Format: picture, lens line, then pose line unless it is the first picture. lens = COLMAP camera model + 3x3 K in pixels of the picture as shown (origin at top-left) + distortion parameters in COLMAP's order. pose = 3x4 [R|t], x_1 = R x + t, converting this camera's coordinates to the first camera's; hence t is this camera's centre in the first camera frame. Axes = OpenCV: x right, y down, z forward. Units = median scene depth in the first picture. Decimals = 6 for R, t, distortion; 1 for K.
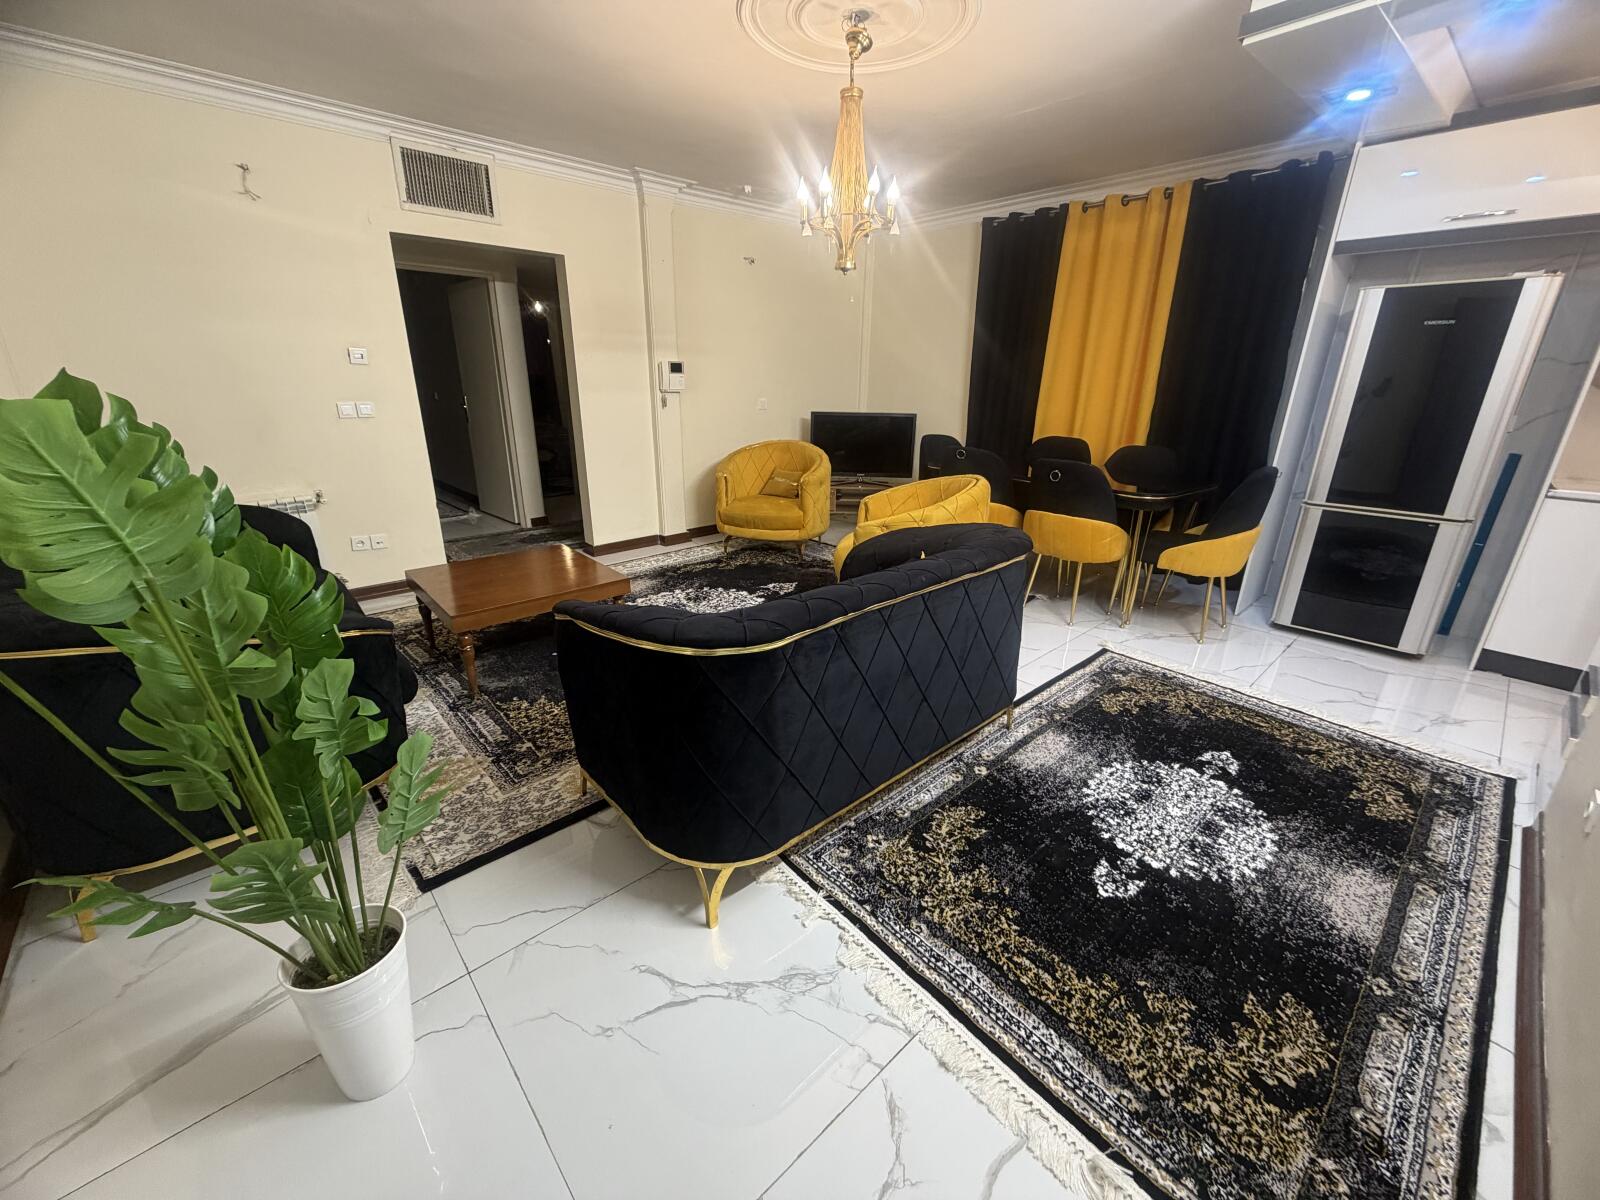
lens RADIAL K [[634.0, 0, 799.3], [0, 634.0, 604.6], [0, 0, 1]] dist [0.001135, -0.000699]
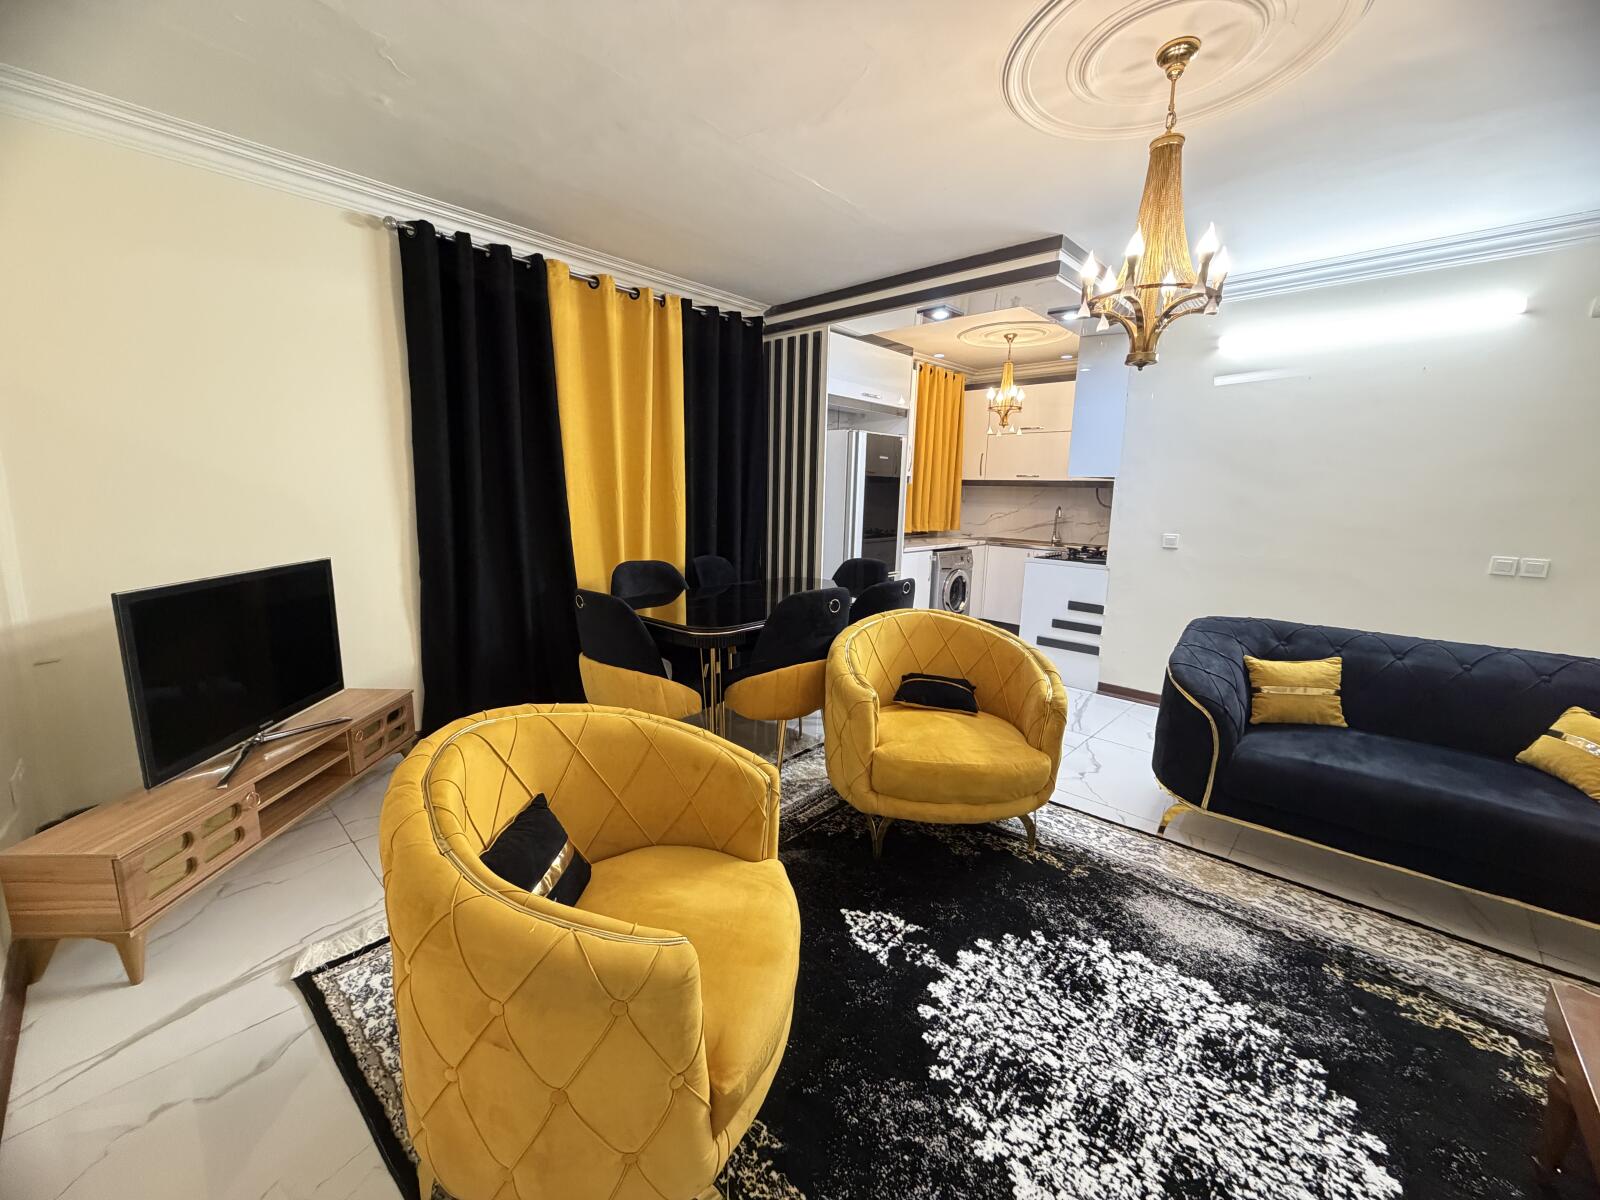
lens RADIAL K [[634.0, 0, 792.7], [0, 634.0, 602.8], [0, 0, 1]] dist [0.001135, -0.000699]
pose [[-0.087459, -0.189897, 0.977901, -0.449899], [0.315938, 0.925696, 0.208015, -0.373150], [-0.944740, 0.327149, -0.020965, 0.997026]]
